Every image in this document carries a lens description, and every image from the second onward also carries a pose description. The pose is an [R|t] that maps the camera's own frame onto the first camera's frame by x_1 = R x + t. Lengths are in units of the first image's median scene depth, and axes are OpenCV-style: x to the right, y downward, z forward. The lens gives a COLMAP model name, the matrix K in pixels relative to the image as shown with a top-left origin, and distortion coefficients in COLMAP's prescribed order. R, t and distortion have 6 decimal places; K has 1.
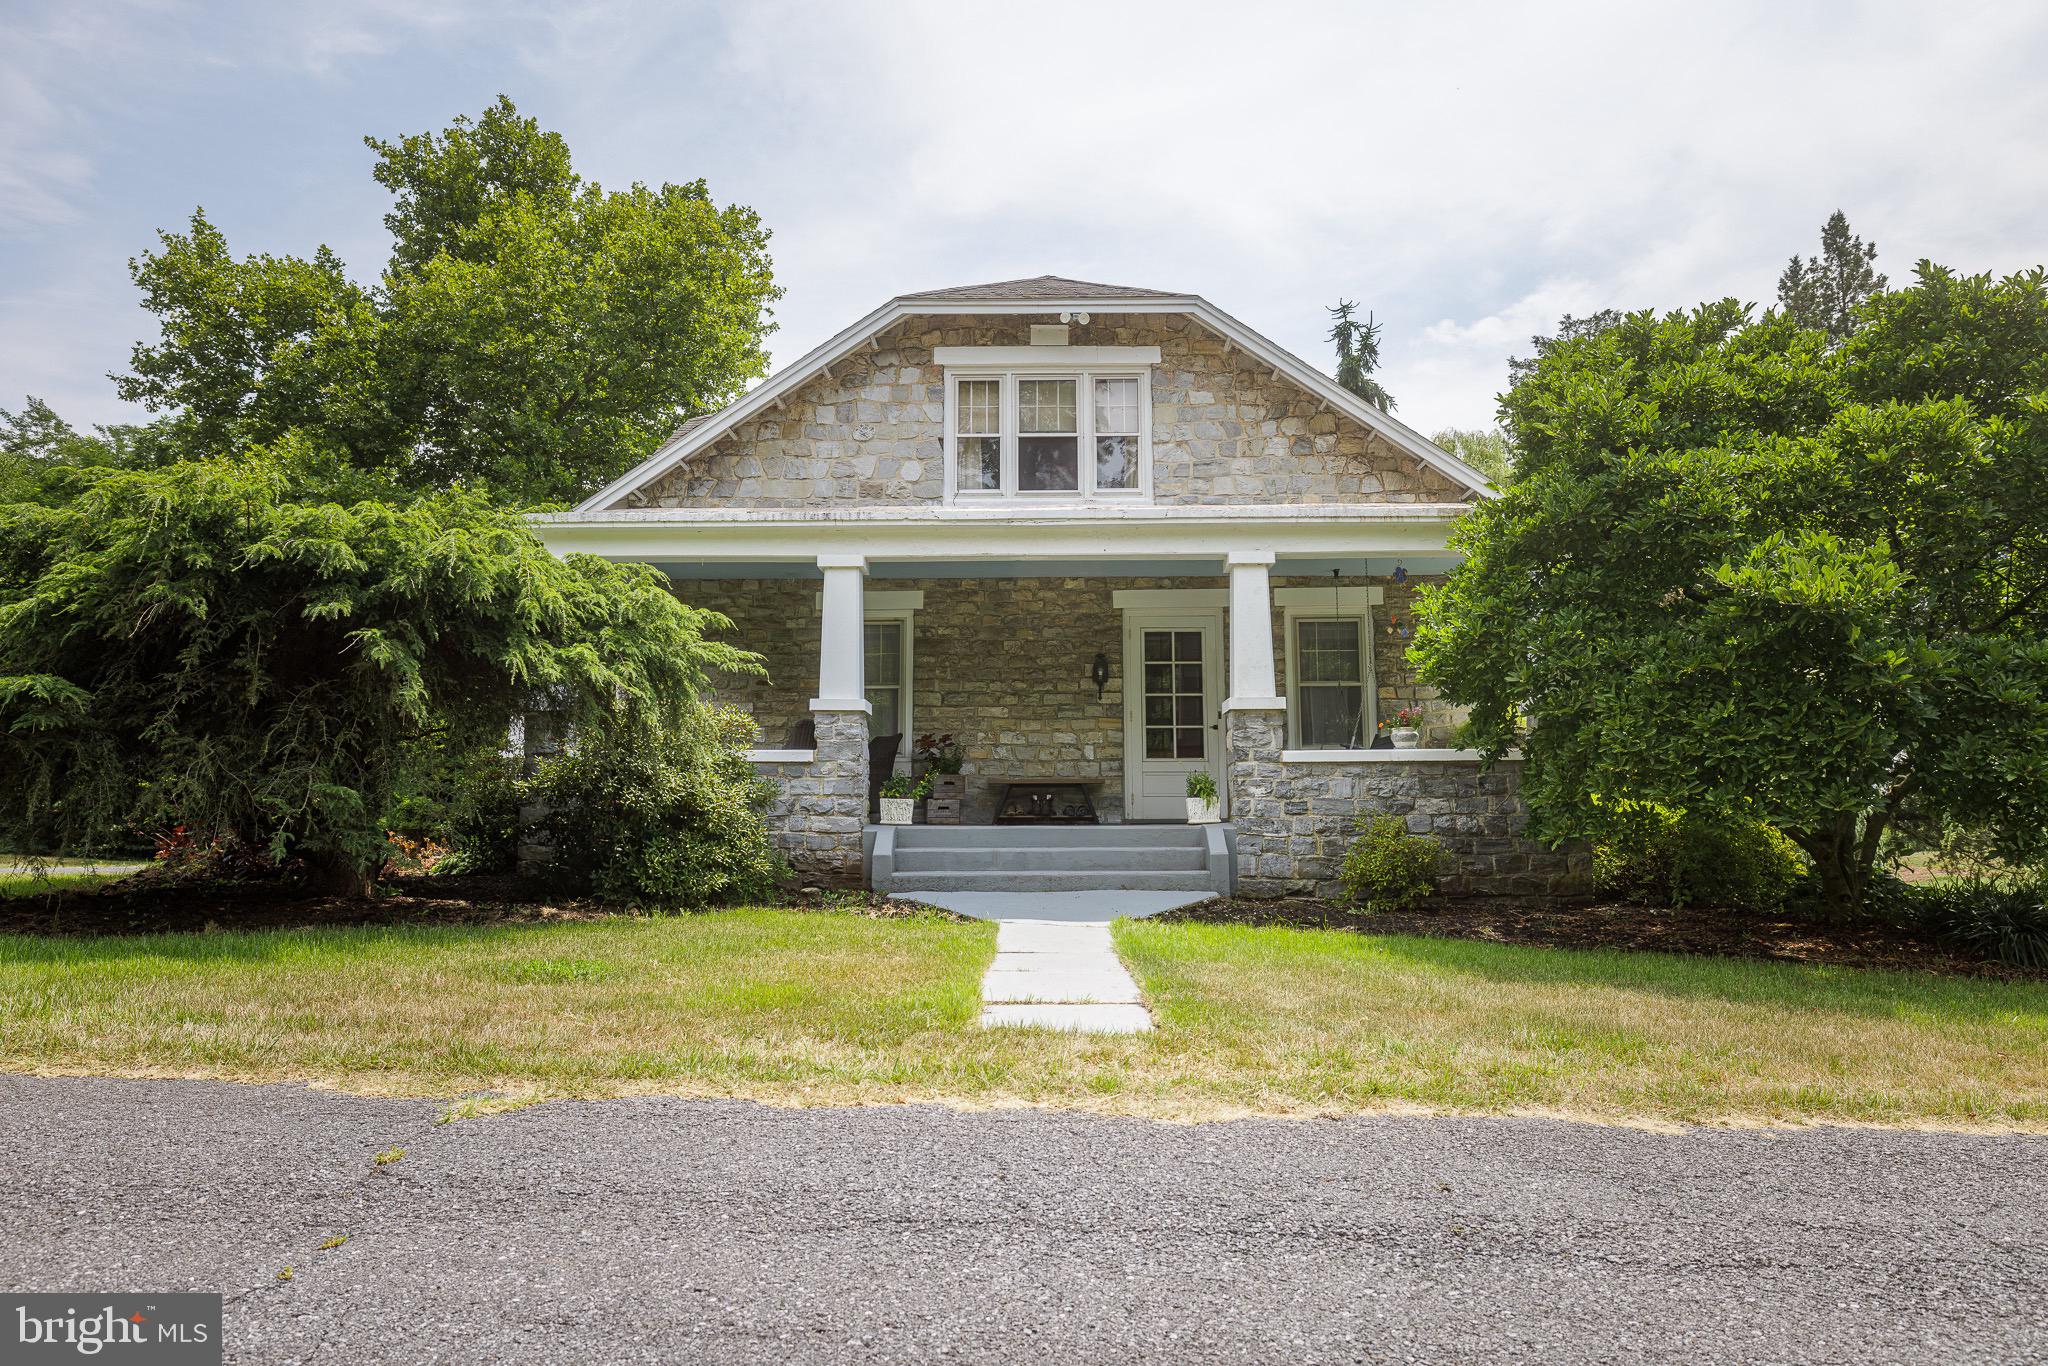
lens RADIAL K [[1258.7, 0, 1008.9], [0, 1258.7, 679.0], [0, 0, 1]] dist [0.055604, 0.001267]
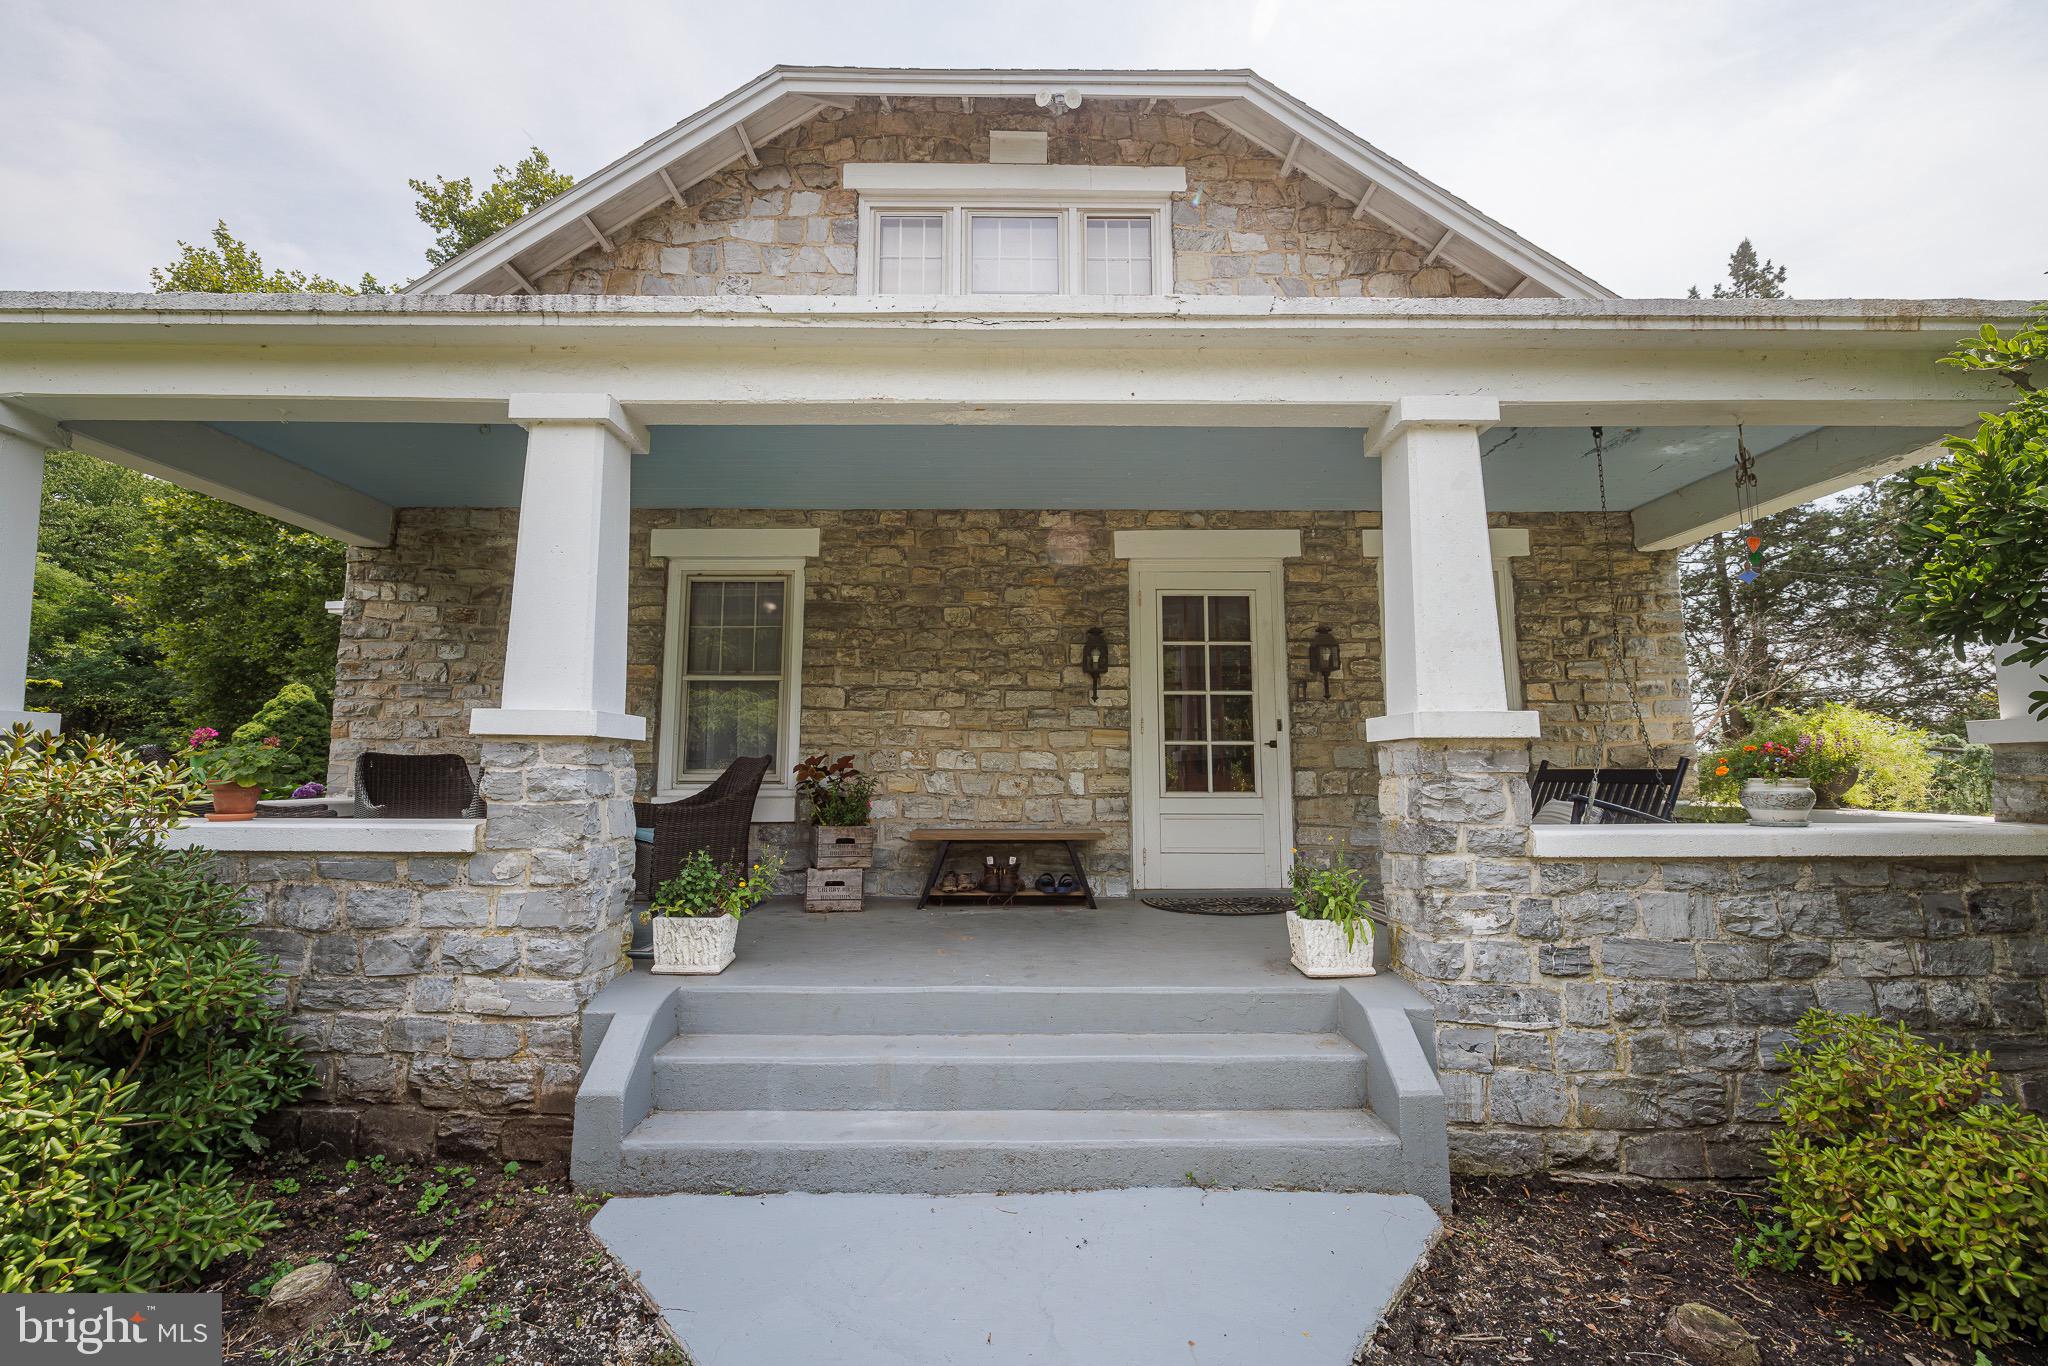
lens RADIAL K [[888.2, 0, 1018.3], [0, 888.2, 677.8], [0, 0, 1]] dist [-0.001080, -0.000042]
pose [[0.999420, 0.006277, 0.033465, 0.019008], [-0.006679, 0.999907, 0.011911, 0.000005], [-0.033387, -0.012128, 0.999369, 0.553185]]
